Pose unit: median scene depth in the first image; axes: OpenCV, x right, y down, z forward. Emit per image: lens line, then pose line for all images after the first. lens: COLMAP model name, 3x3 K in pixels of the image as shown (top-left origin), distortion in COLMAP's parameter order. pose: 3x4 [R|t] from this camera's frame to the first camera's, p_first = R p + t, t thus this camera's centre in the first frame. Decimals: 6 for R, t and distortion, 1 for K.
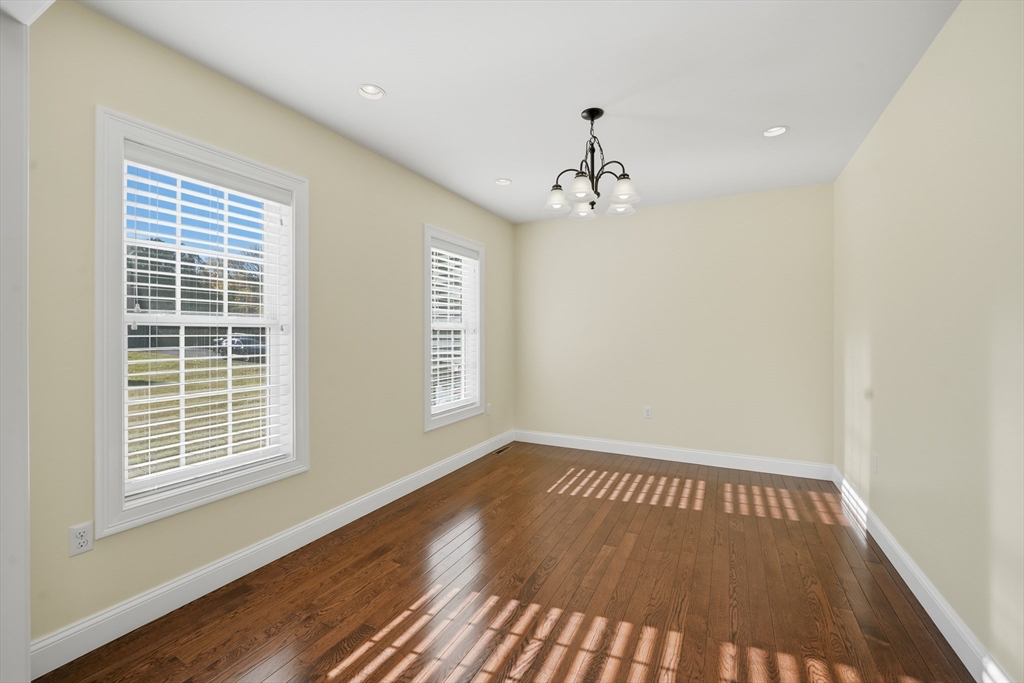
lens RADIAL K [[419.5, 0, 509.8], [0, 419.5, 336.4], [0, 0, 1]] dist [-0.007973, 0.000451]
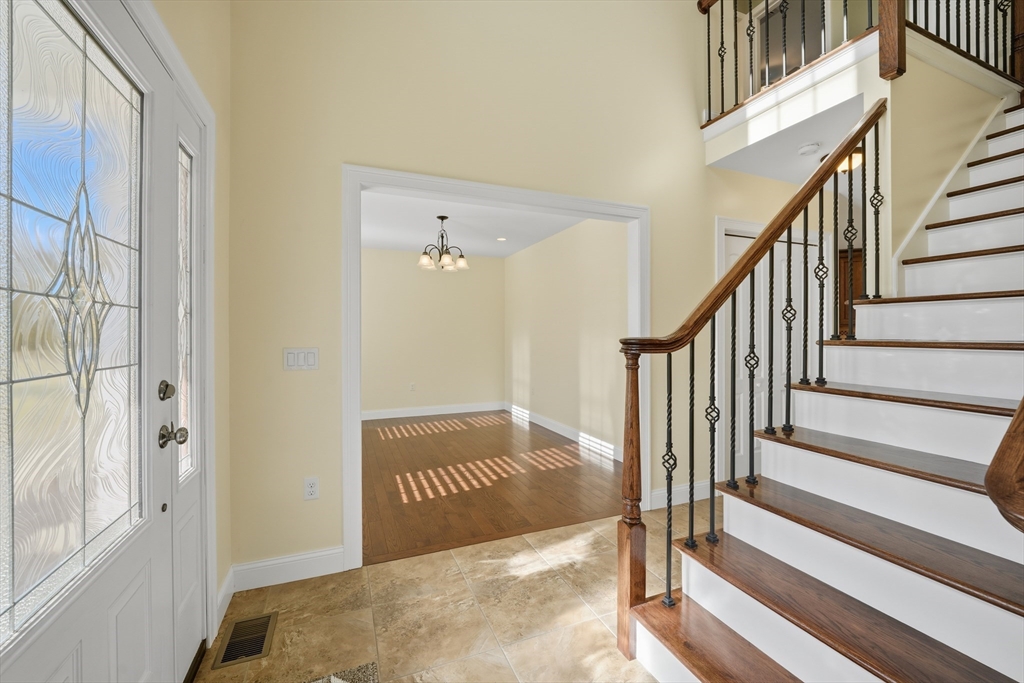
lens RADIAL K [[419.5, 0, 509.8], [0, 419.5, 336.4], [0, 0, 1]] dist [-0.007973, 0.000451]
pose [[0.653803, -0.005291, 0.756646, -1.094080], [0.007845, 0.999969, 0.000213, 0.004583], [-0.756624, 0.005796, 0.653825, -0.486177]]
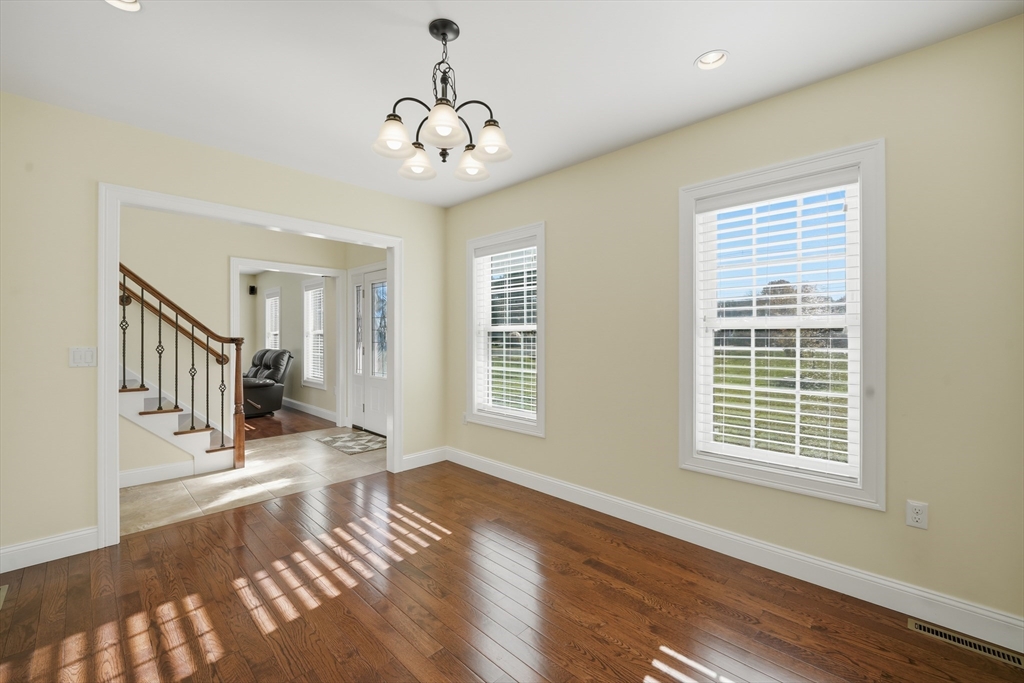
lens RADIAL K [[426.9, 0, 516.5], [0, 426.9, 333.3], [0, 0, 1]] dist [-0.003416, -0.000790]
pose [[-0.287886, -0.004353, -0.957655, 0.929389], [-0.007381, 0.999970, -0.002327, -0.012381], [0.957636, 0.006399, -0.287909, 1.422871]]
